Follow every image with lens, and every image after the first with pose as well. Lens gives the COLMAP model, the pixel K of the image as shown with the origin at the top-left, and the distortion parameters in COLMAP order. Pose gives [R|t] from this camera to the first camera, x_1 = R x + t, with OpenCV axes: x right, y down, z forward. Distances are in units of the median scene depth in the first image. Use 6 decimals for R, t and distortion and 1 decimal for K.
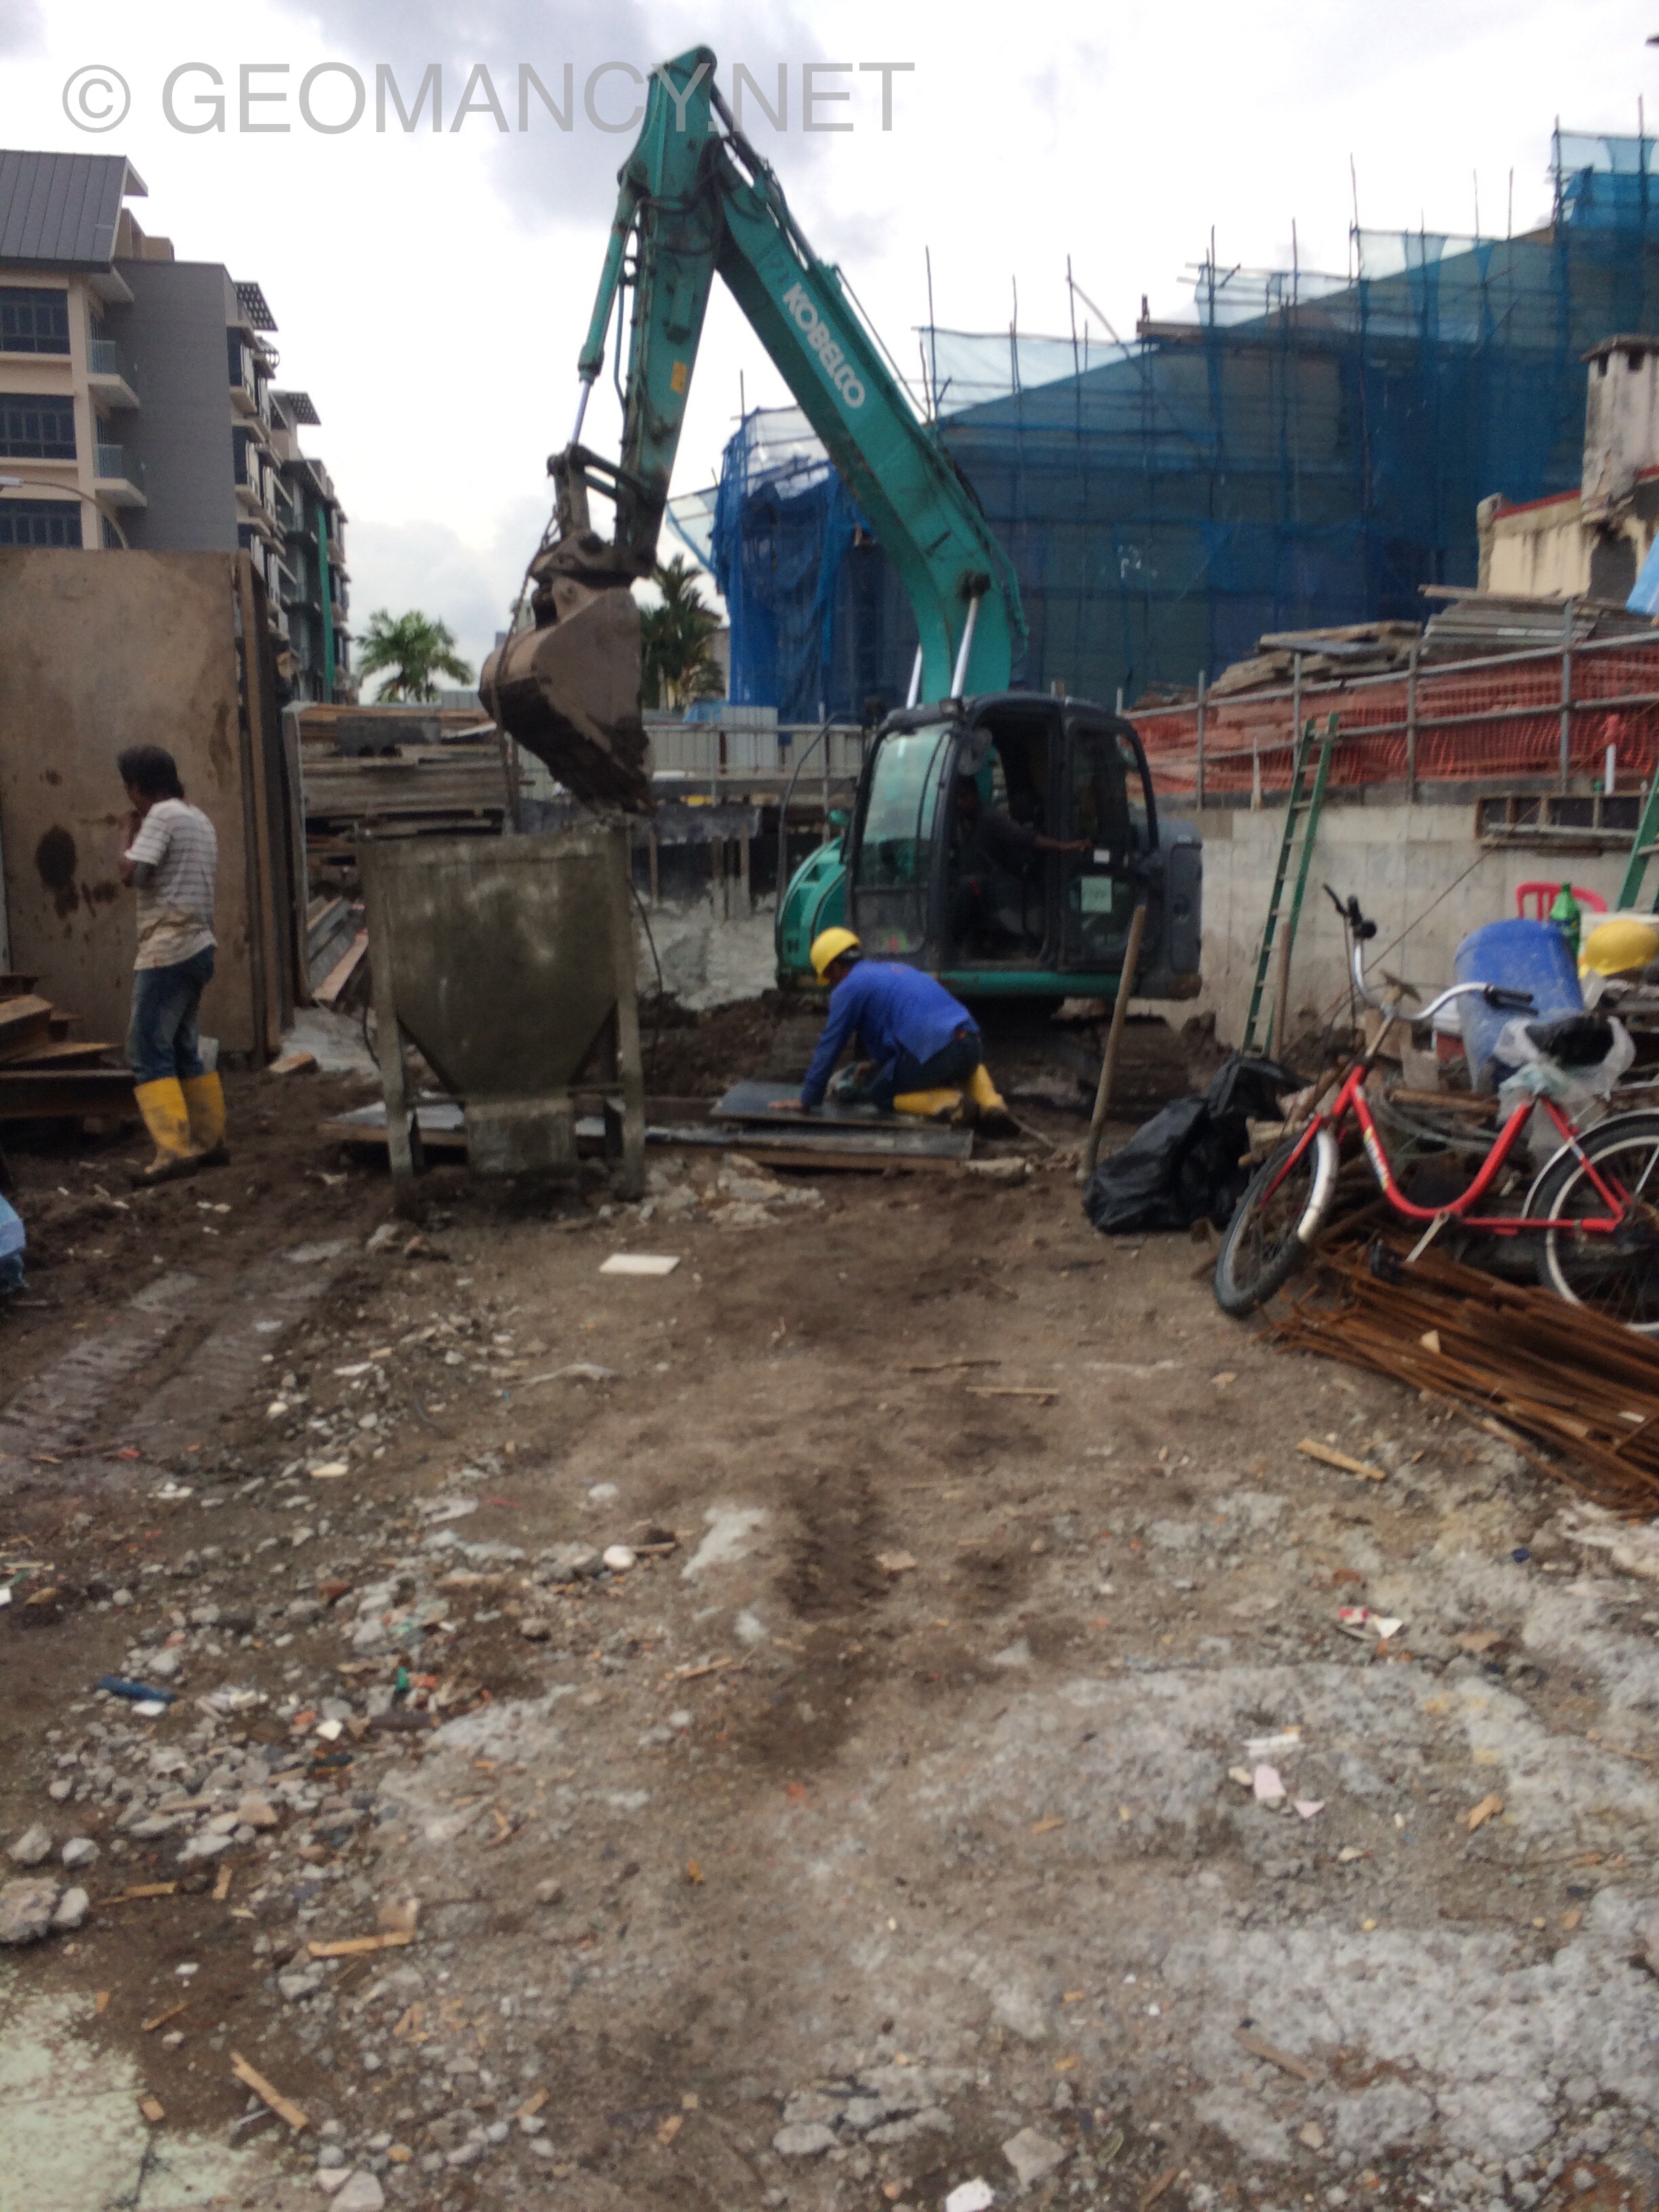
lens RADIAL K [[1825.6, 0, 786.3], [0, 1825.6, 1089.7], [0, 0, 1]] dist [0.063529, -0.060503]
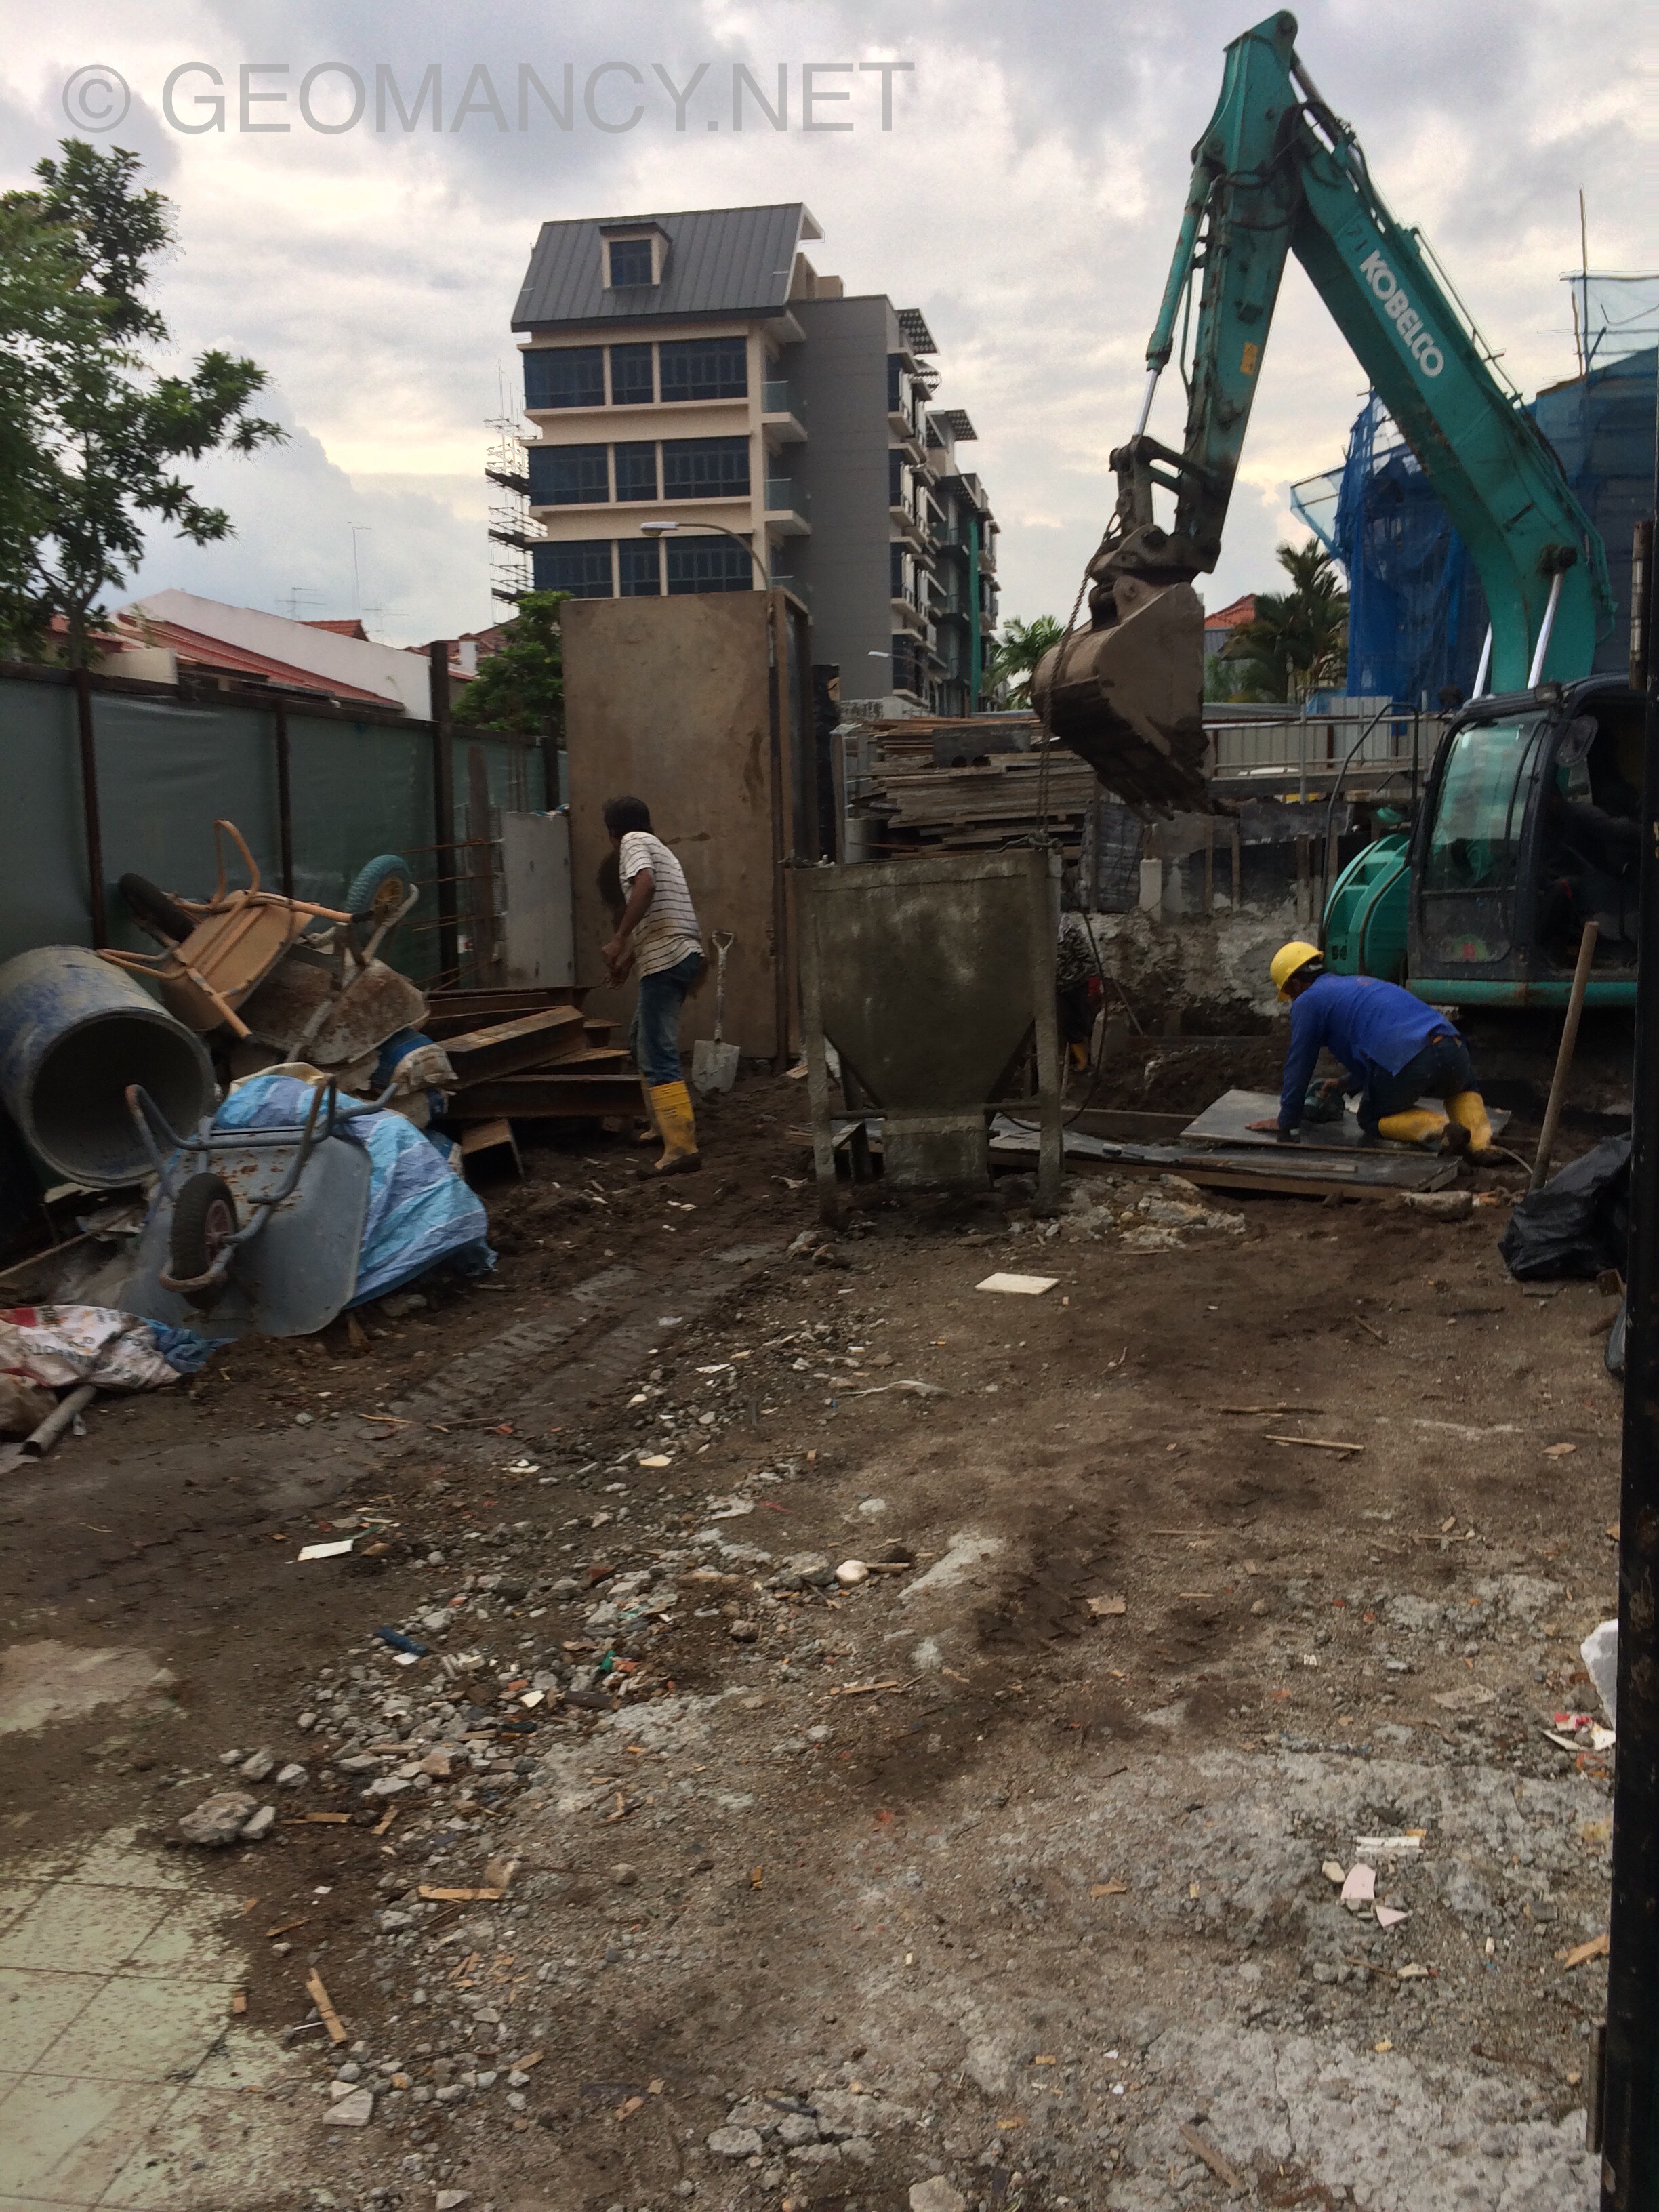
lens RADIAL K [[1825.6, 0, 817.3], [0, 1825.6, 1092.9], [0, 0, 1]] dist [0.063529, -0.060503]
pose [[0.947376, 0.022702, -0.319317, 0.181846], [-0.021920, 0.999741, 0.006044, -0.018434], [0.319372, 0.001273, 0.947629, 0.007021]]
